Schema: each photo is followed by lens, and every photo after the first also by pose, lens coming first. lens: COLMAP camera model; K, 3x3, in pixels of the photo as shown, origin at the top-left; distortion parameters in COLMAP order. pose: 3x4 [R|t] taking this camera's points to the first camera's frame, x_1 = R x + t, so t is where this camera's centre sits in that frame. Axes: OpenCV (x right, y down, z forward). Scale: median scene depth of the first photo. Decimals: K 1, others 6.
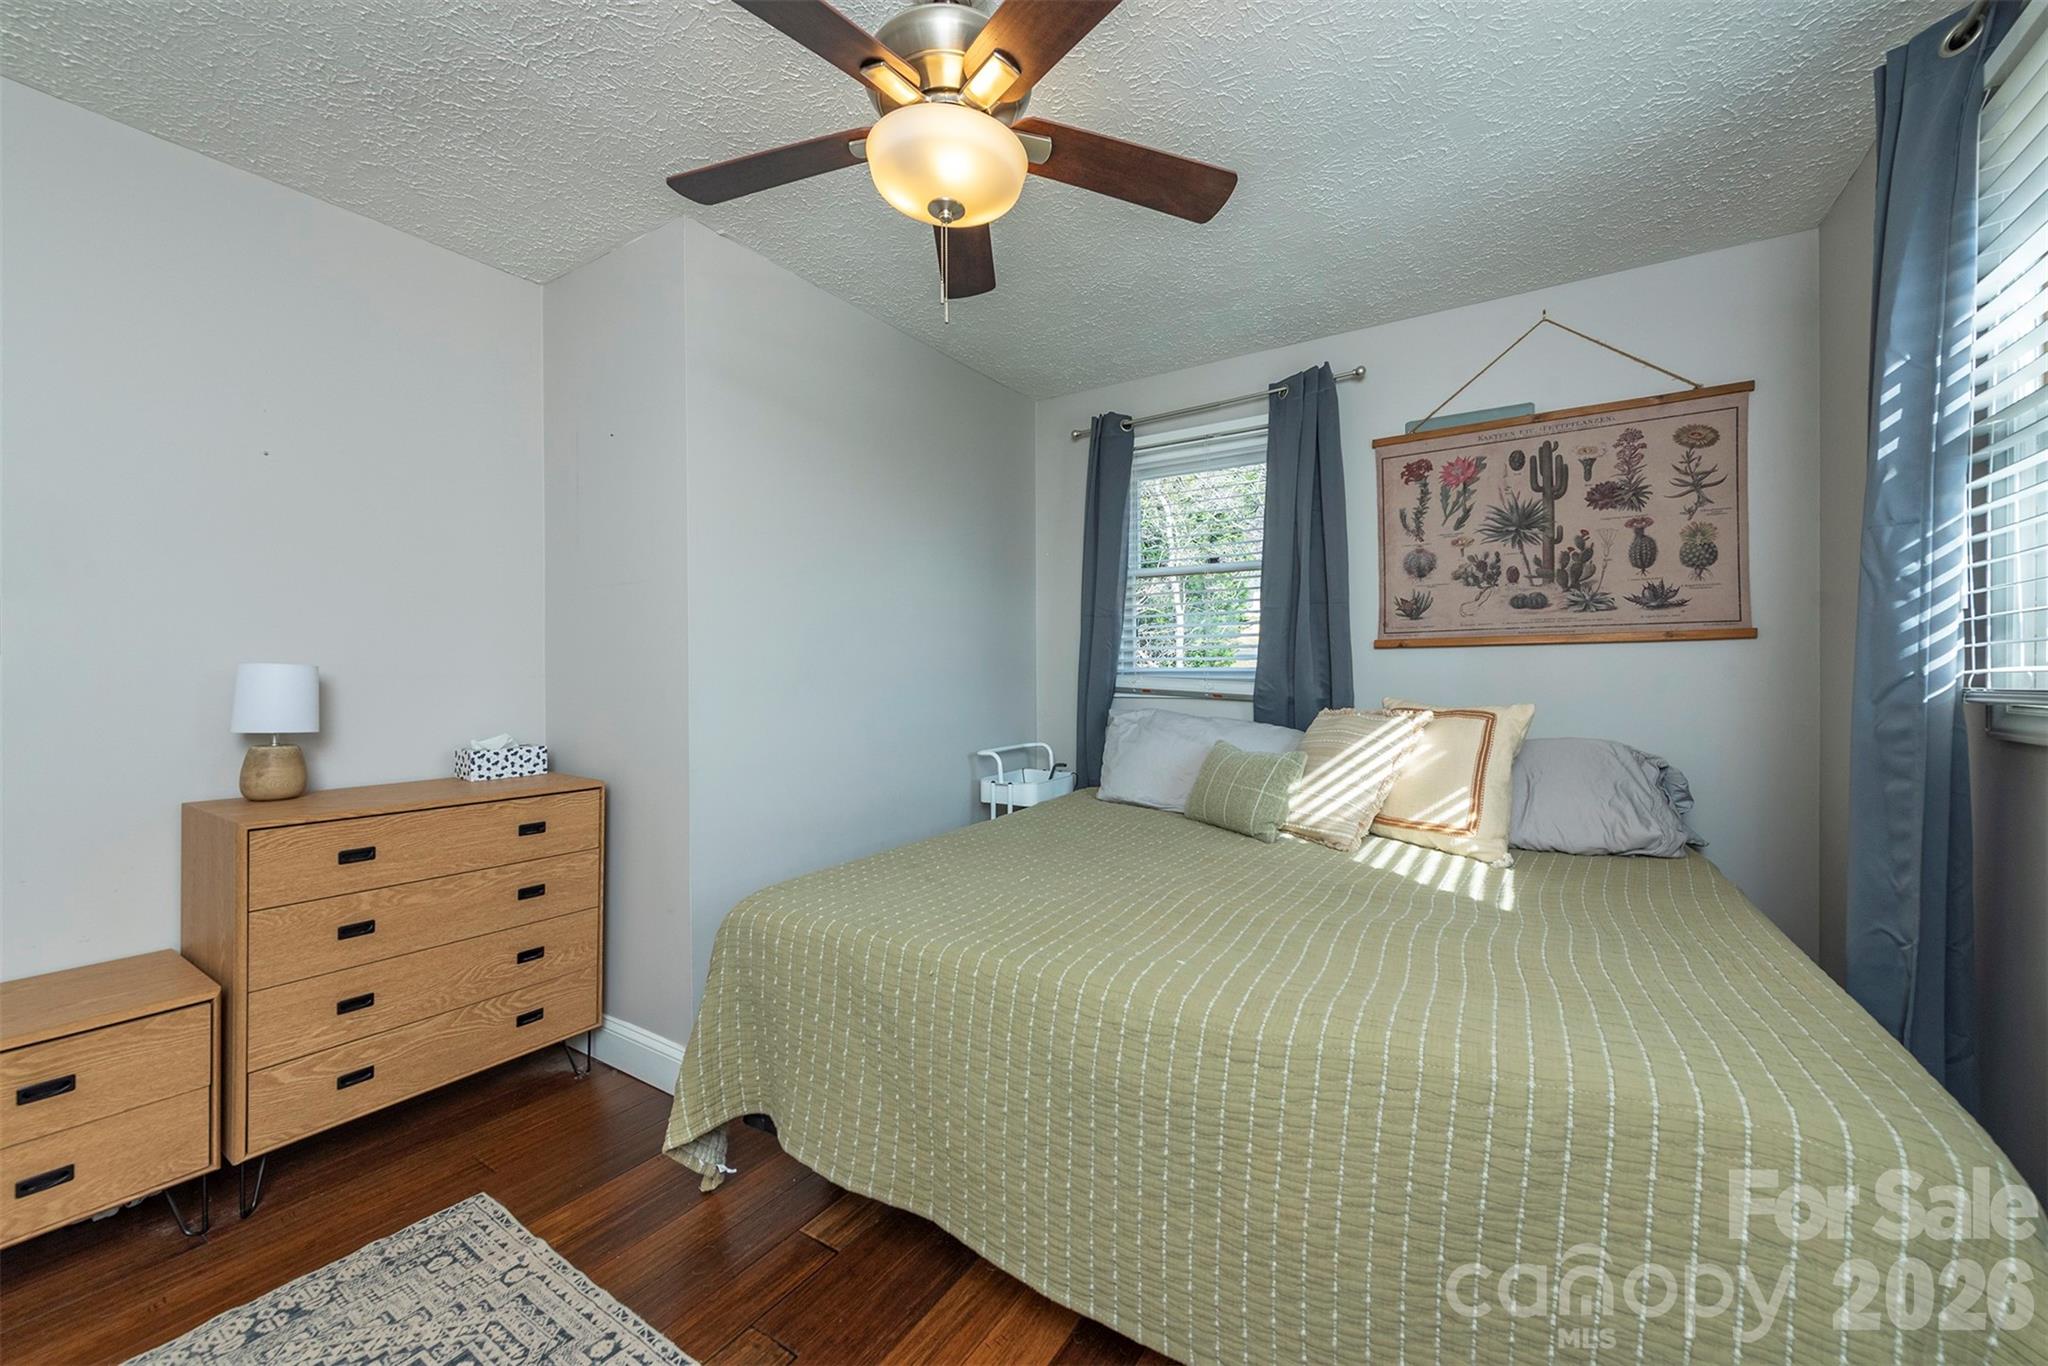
lens RADIAL K [[799.4, 0, 1022.5], [0, 799.4, 674.6], [0, 0, 1]] dist [0.001201, -0.000142]
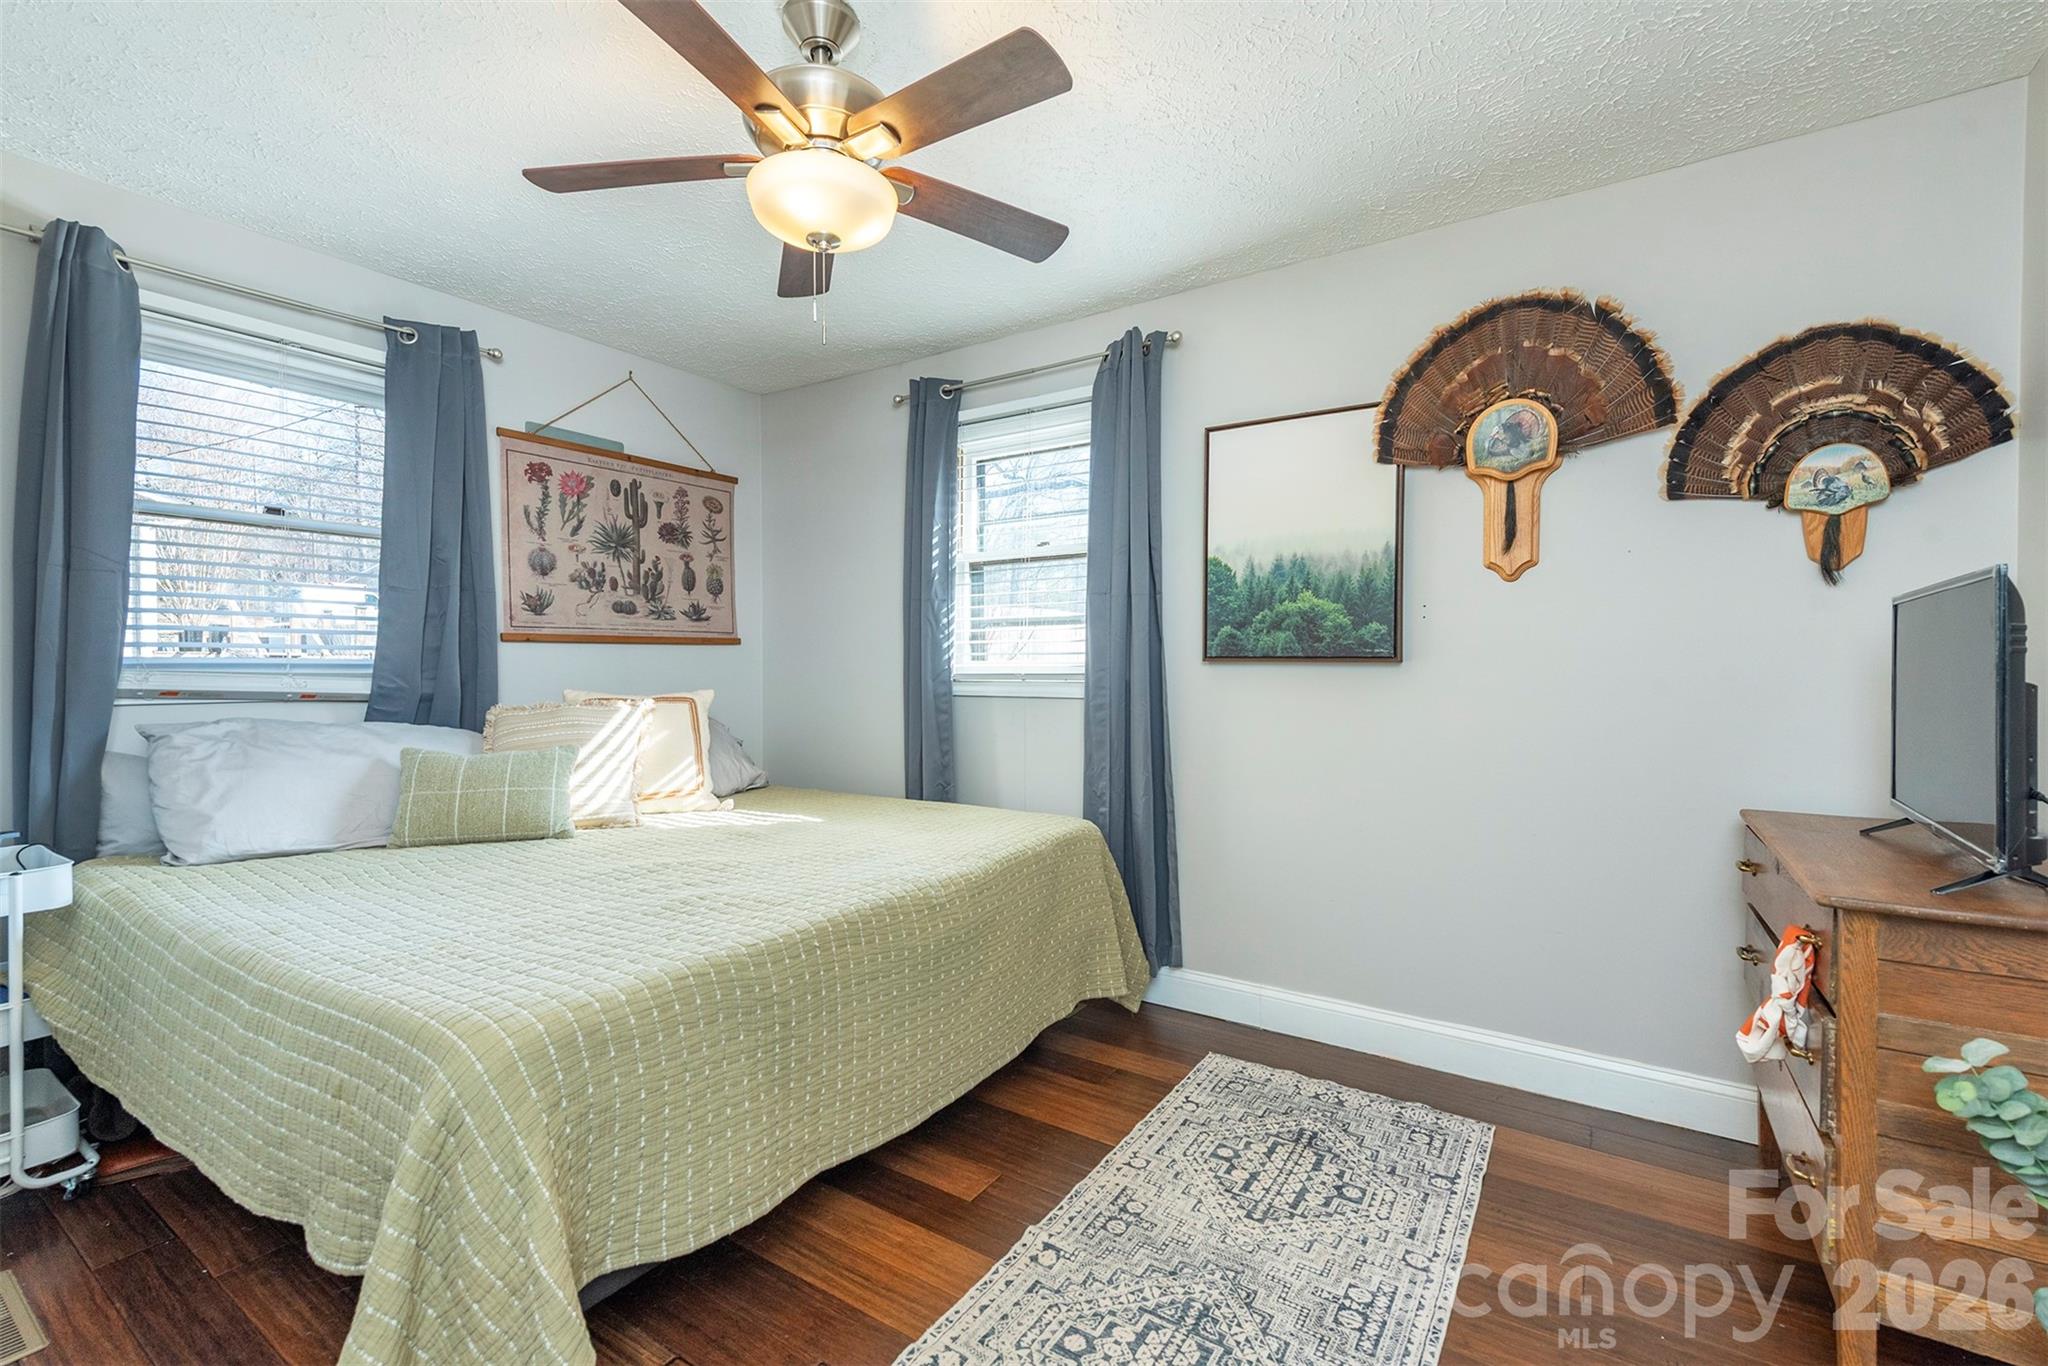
lens RADIAL K [[894.1, 0, 1023.8], [0, 894.1, 672.8], [0, 0, 1]] dist [0.008616, -0.000344]
pose [[0.001190, -0.003246, 0.999994, -0.717878], [0.001090, 0.999994, 0.003245, 0.003227], [-0.999999, 0.001086, 0.001194, 0.393499]]
